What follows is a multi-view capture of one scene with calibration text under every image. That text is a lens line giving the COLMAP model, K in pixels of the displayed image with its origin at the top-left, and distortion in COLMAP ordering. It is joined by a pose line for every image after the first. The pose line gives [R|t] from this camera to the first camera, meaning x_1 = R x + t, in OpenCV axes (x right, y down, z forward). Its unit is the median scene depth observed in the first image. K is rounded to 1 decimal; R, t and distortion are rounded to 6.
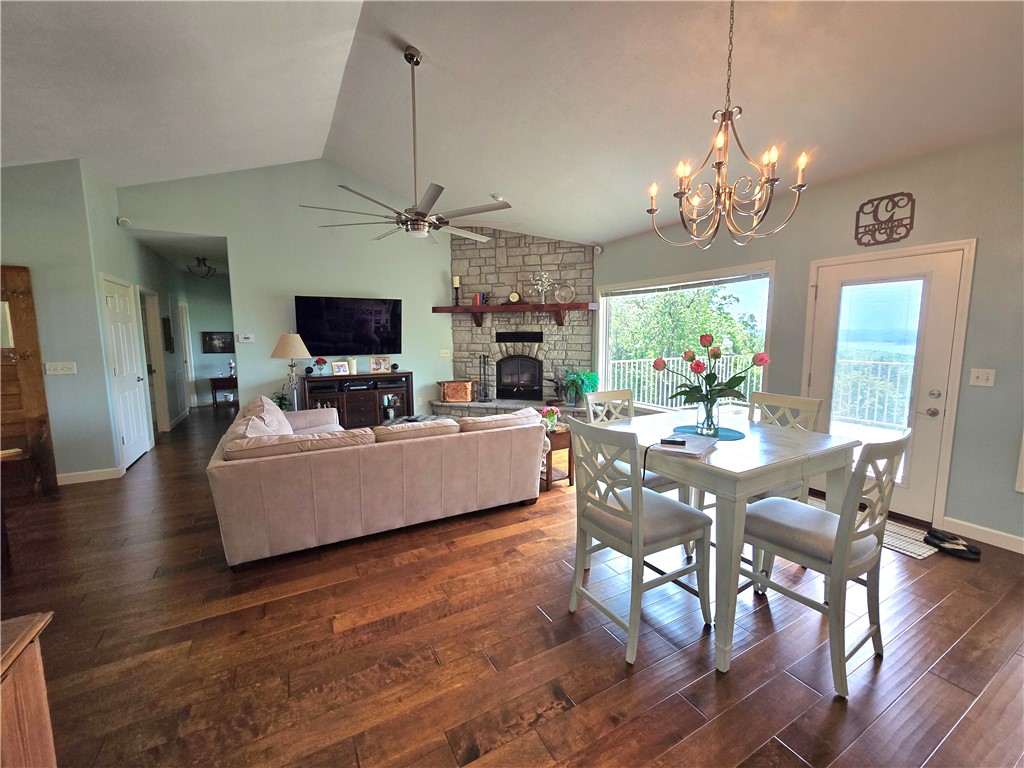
lens RADIAL K [[423.4, 0, 510.9], [0, 423.4, 381.7], [0, 0, 1]] dist [-0.002886, 0.001801]
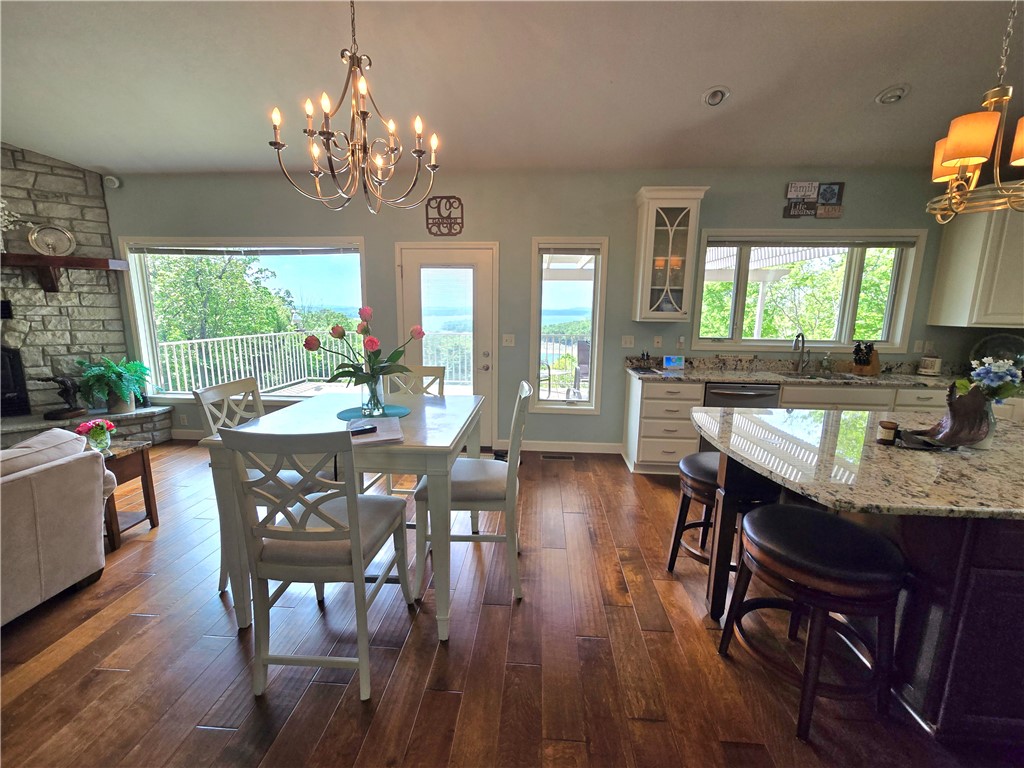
lens RADIAL K [[423.4, 0, 511.2], [0, 423.4, 384.4], [0, 0, 1]] dist [-0.002886, 0.001801]
pose [[0.544569, -0.134385, 0.827880, -0.057985], [0.082400, 0.990877, 0.106642, -0.007286], [-0.834658, 0.010143, 0.550675, 0.096621]]
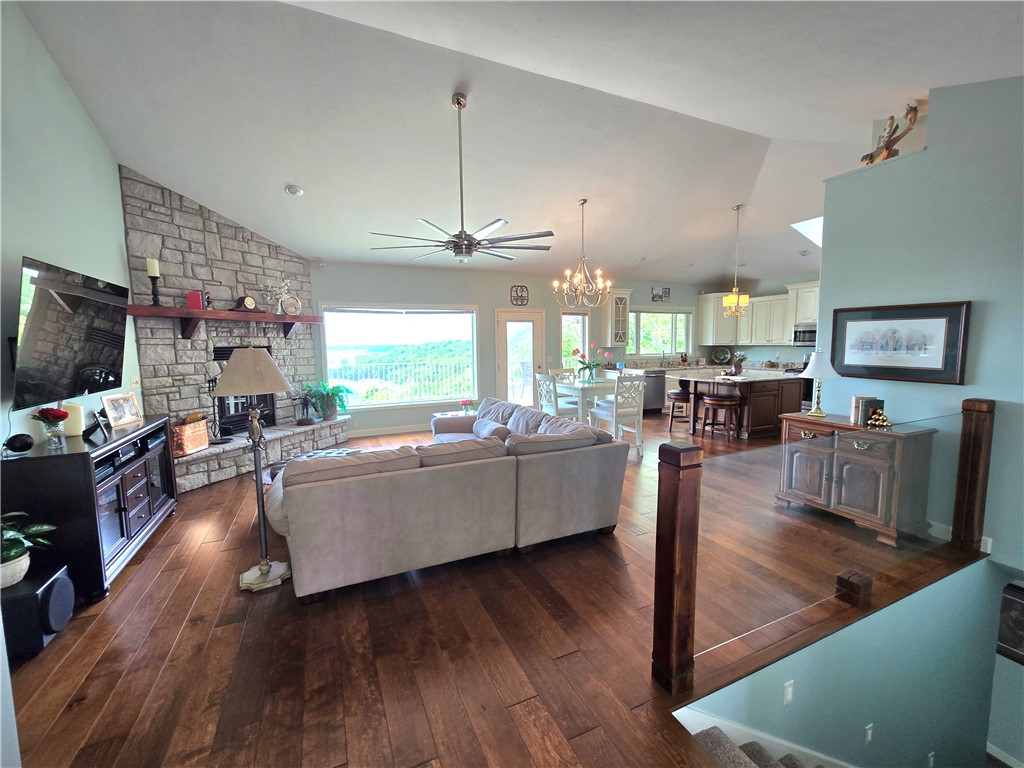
lens RADIAL K [[423.4, 0, 508.9], [0, 423.4, 383.7], [0, 0, 1]] dist [-0.002886, 0.001801]
pose [[0.082358, -0.092893, 0.992264, -0.875690], [0.128507, 0.988324, 0.081858, -0.058235], [-0.988283, 0.120772, 0.093333, 0.526480]]
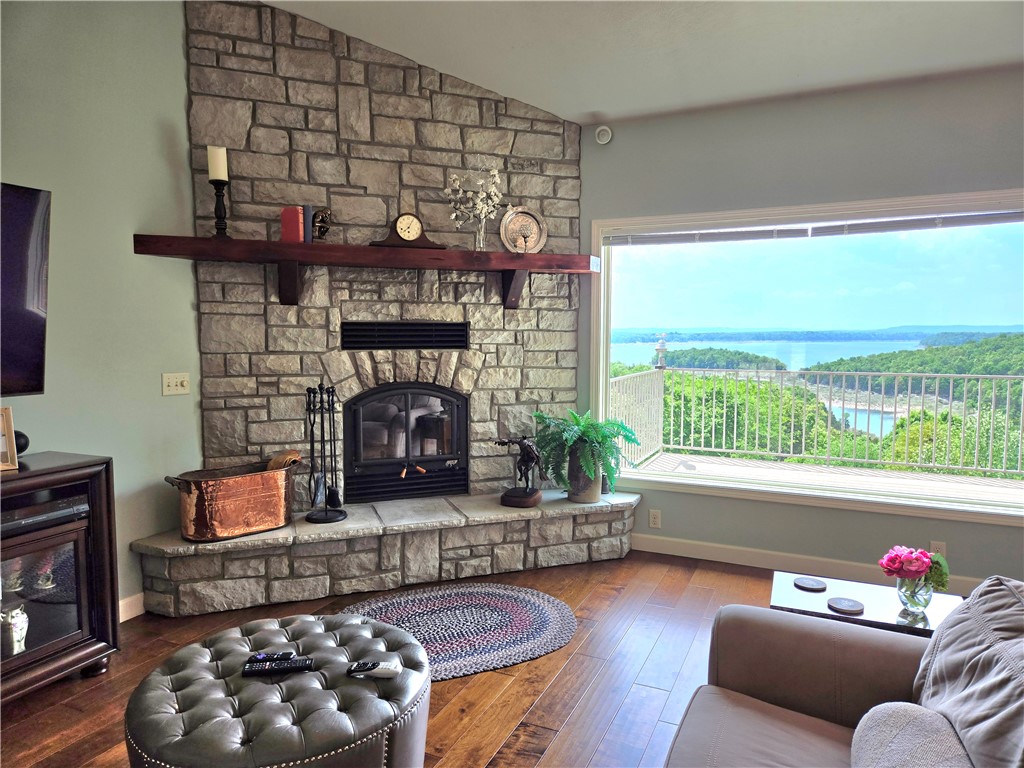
lens RADIAL K [[680.5, 0, 508.9], [0, 680.5, 392.6], [0, 0, 1]] dist [0.068563, -0.059780]
pose [[0.807637, -0.045114, 0.587951, -0.322047], [0.060536, 0.998144, -0.006566, -0.052840], [-0.586564, 0.040895, 0.808870, 0.539866]]
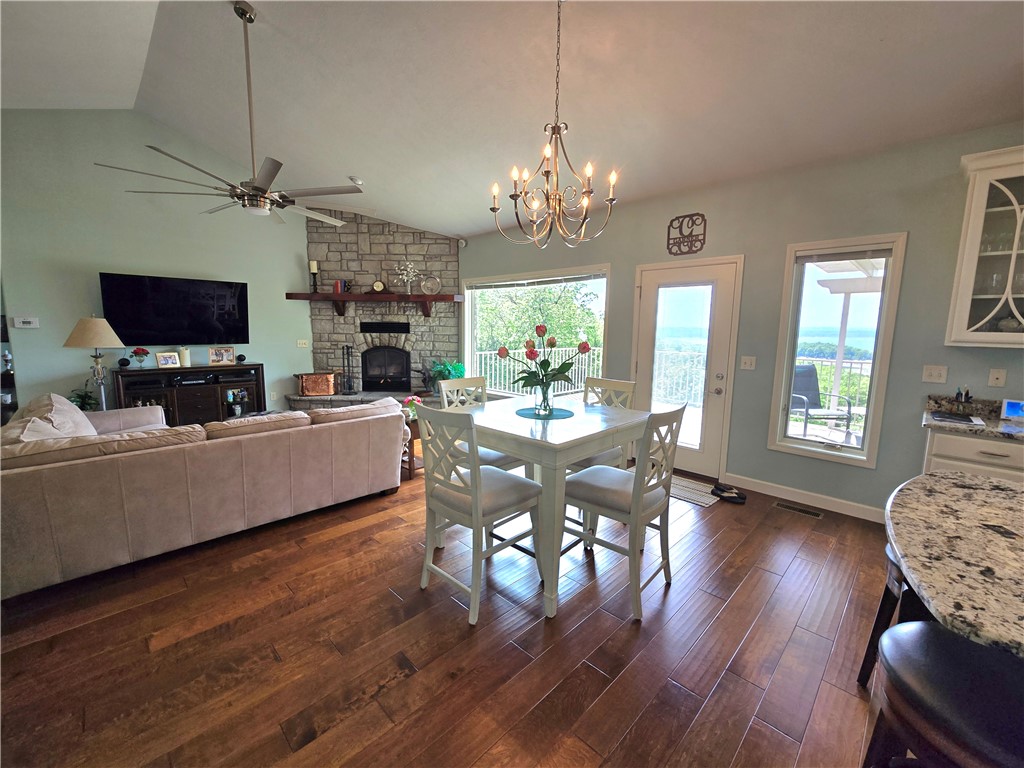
lens RADIAL K [[423.4, 0, 510.1], [0, 423.4, 383.0], [0, 0, 1]] dist [-0.002886, 0.001801]
pose [[0.960704, -0.019811, 0.276866, 0.028383], [0.014283, 0.999657, 0.021969, 0.006314], [-0.277206, -0.017151, 0.960657, -0.022194]]
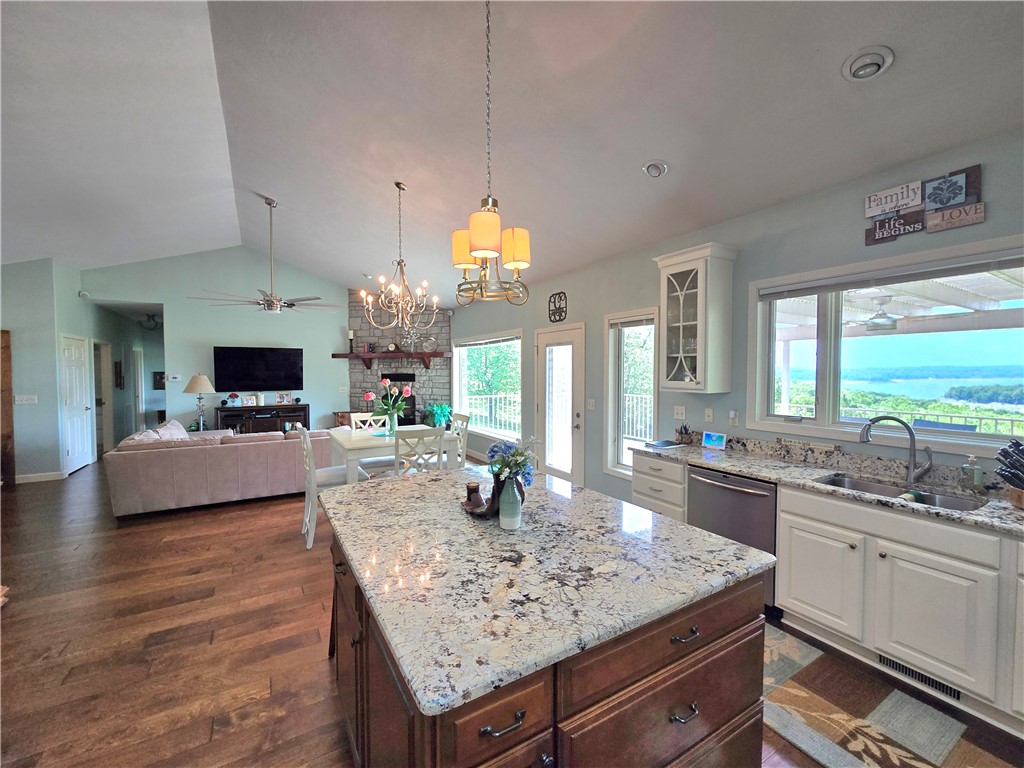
lens RADIAL K [[423.4, 0, 508.0], [0, 423.4, 383.4], [0, 0, 1]] dist [-0.002886, 0.001801]
pose [[0.999720, 0.002233, 0.023560, 0.384110], [-0.000241, 0.996447, -0.084225, 0.024595], [-0.023664, 0.084196, 0.996168, -0.337985]]
